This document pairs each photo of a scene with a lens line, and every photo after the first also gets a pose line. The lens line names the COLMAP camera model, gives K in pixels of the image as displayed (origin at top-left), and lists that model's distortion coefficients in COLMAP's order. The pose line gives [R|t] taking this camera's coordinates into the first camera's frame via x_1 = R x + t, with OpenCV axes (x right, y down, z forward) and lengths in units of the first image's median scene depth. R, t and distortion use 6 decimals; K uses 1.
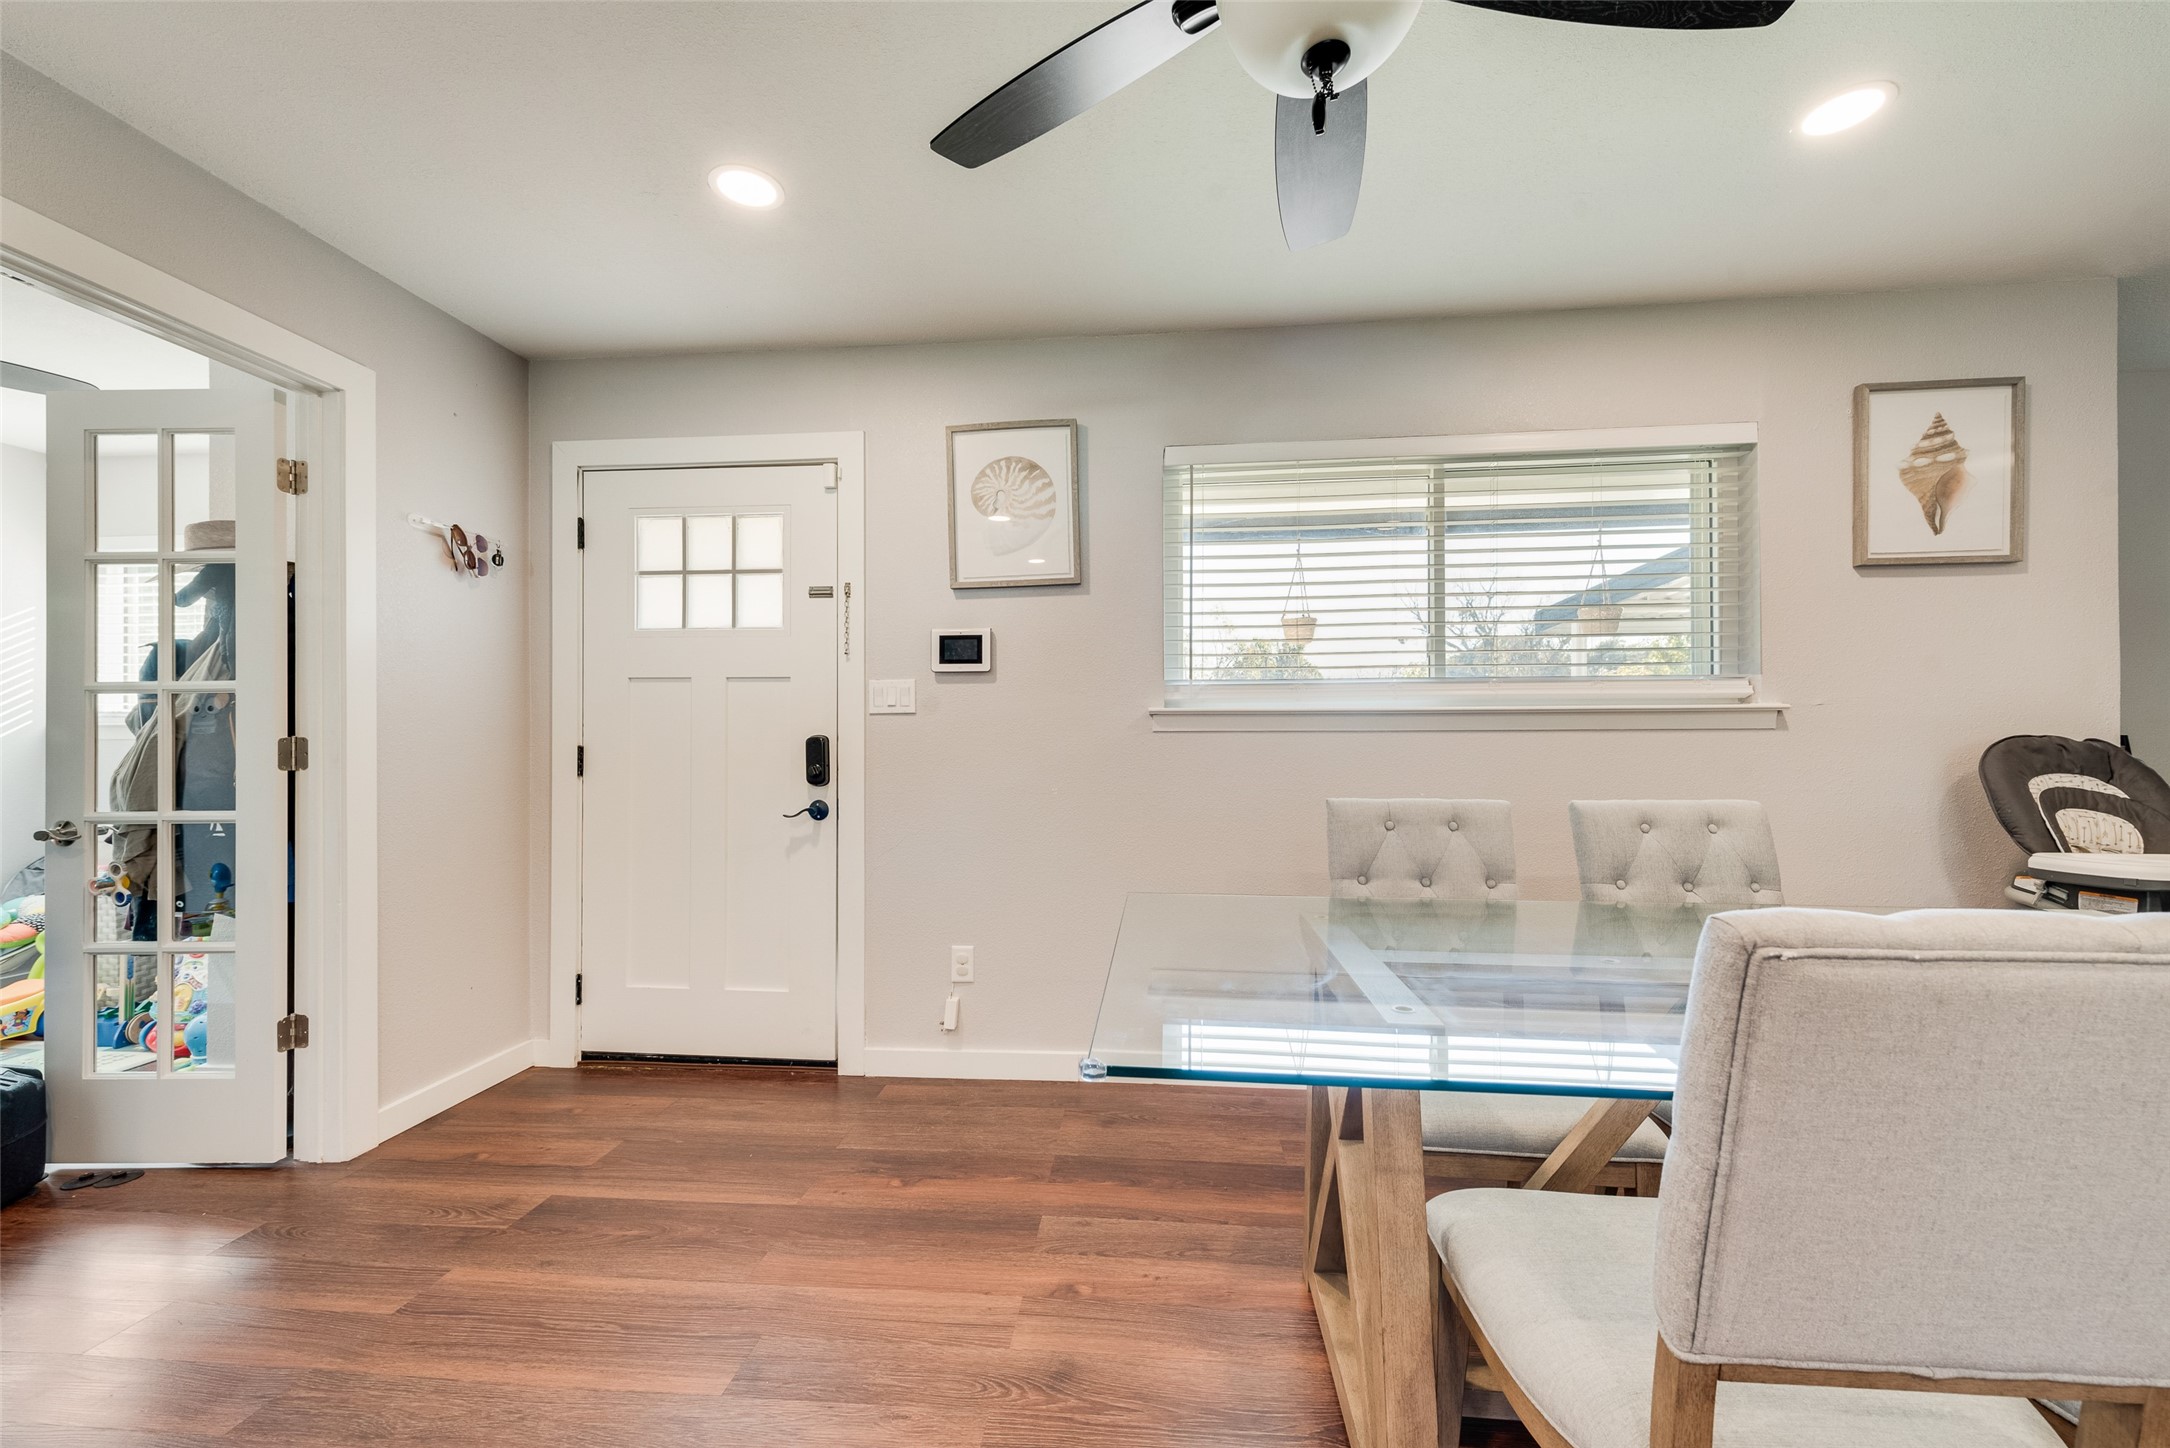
lens RADIAL K [[874.7, 0, 1070.7], [0, 874.7, 730.0], [0, 0, 1]] dist [0.008644, 0.000139]
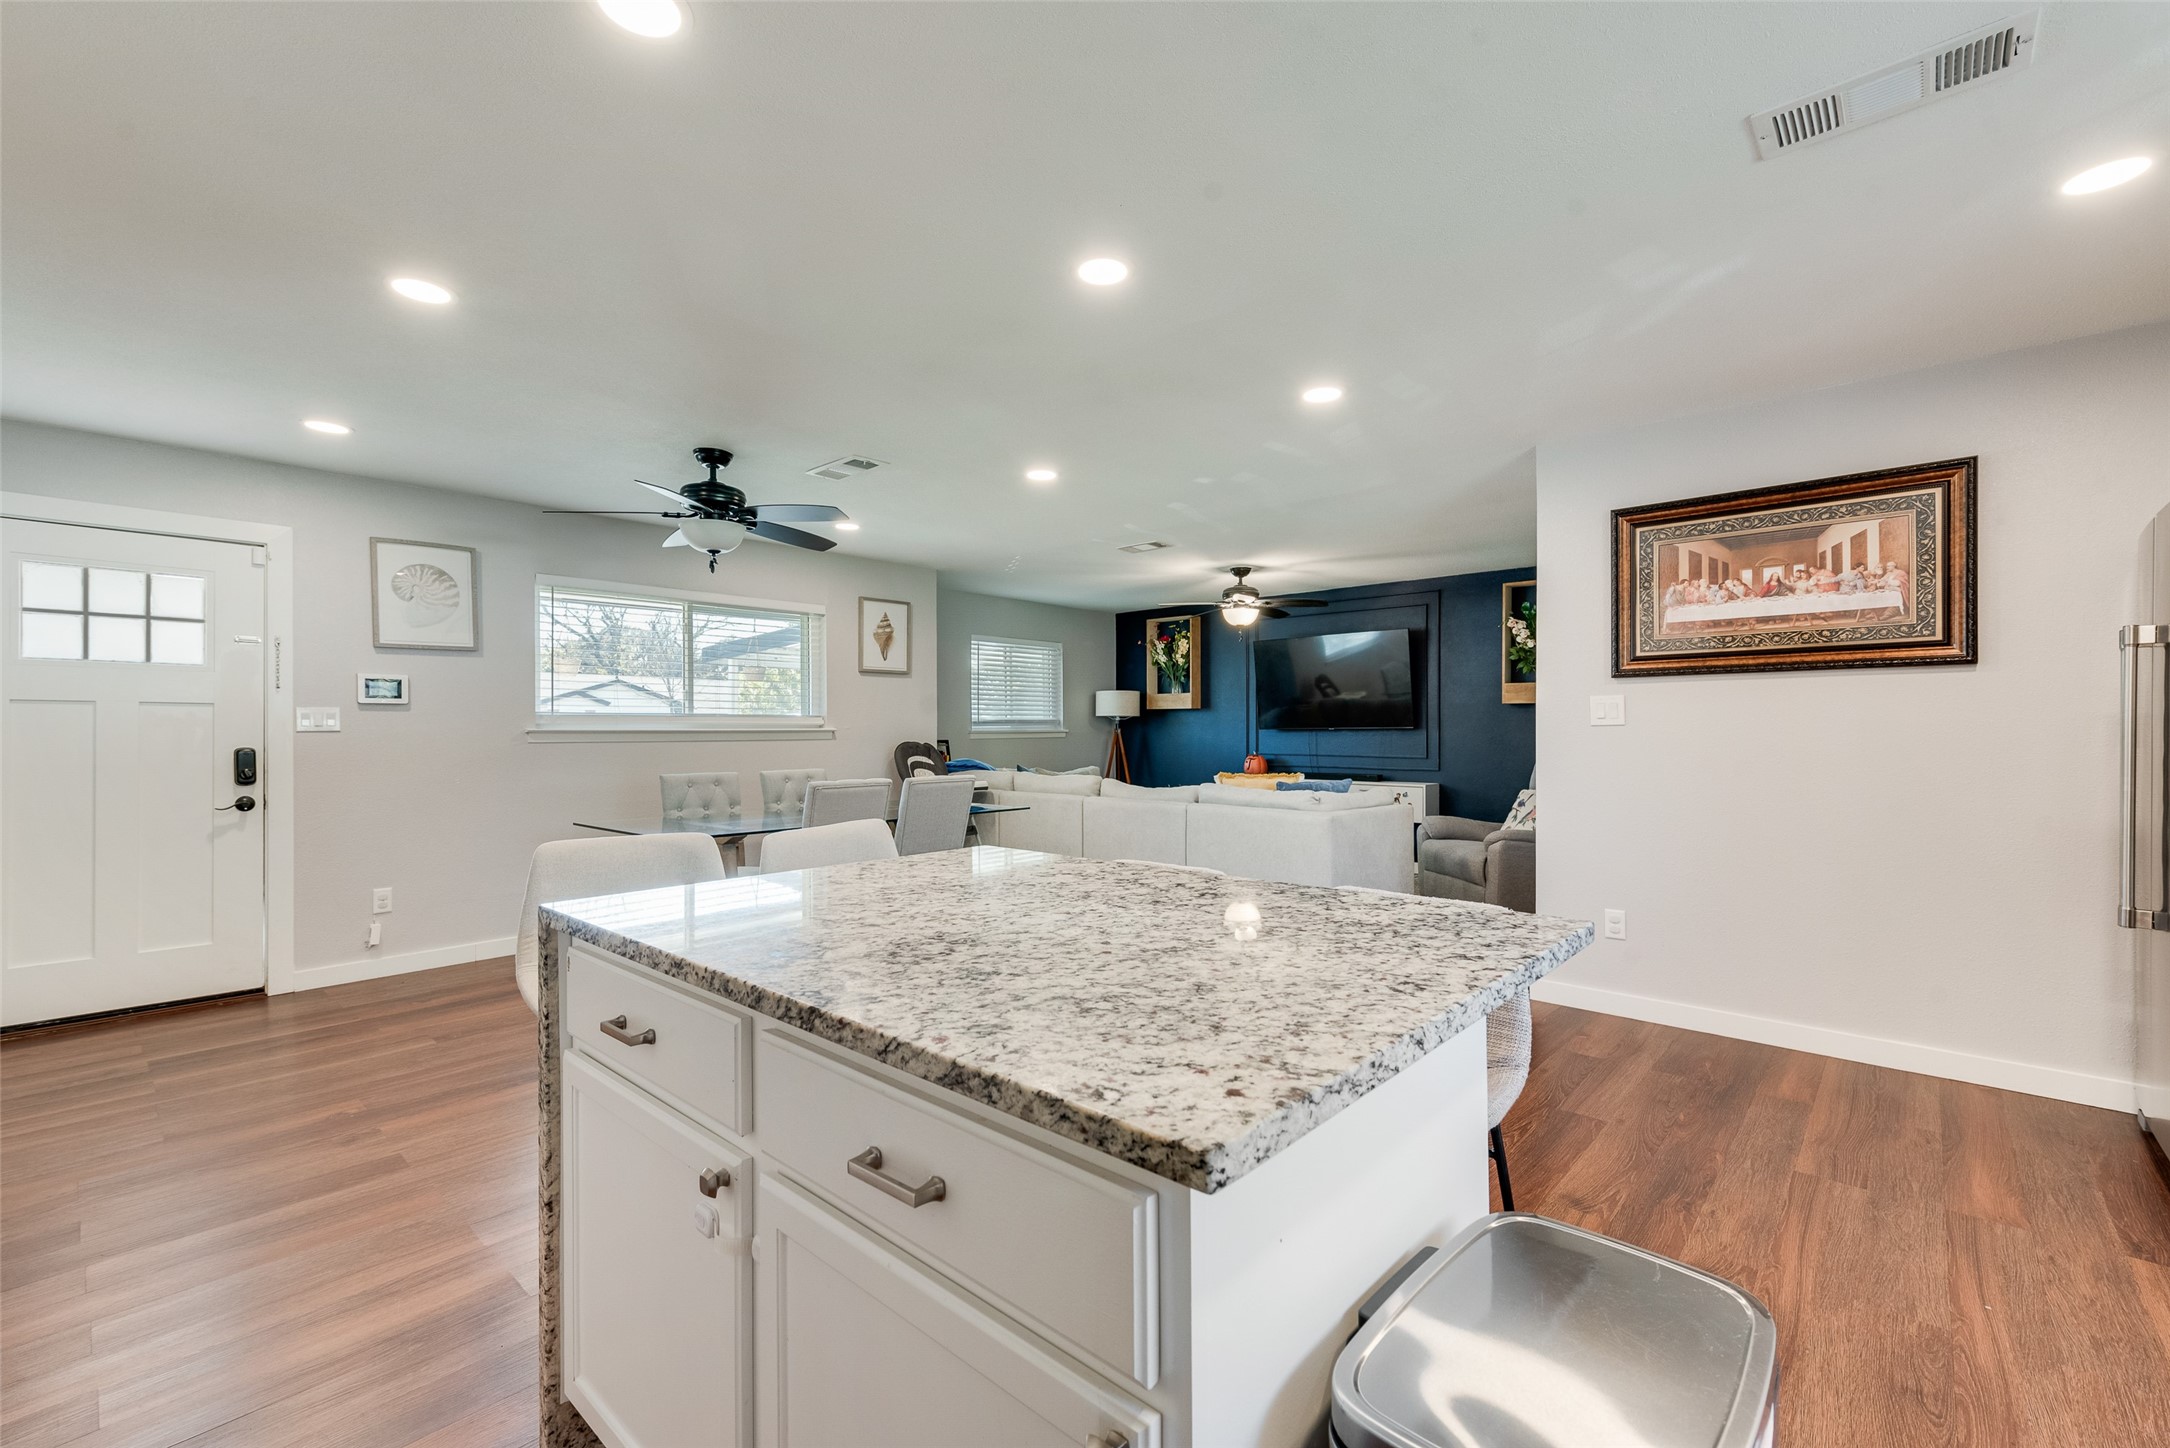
lens RADIAL K [[874.7, 0, 1070.7], [0, 874.7, 730.0], [0, 0, 1]] dist [0.008644, 0.000139]
pose [[0.605096, 0.001307, 0.796152, -0.612003], [-0.006639, 0.999972, 0.003404, -0.034980], [-0.796125, -0.007346, 0.605088, -0.837987]]
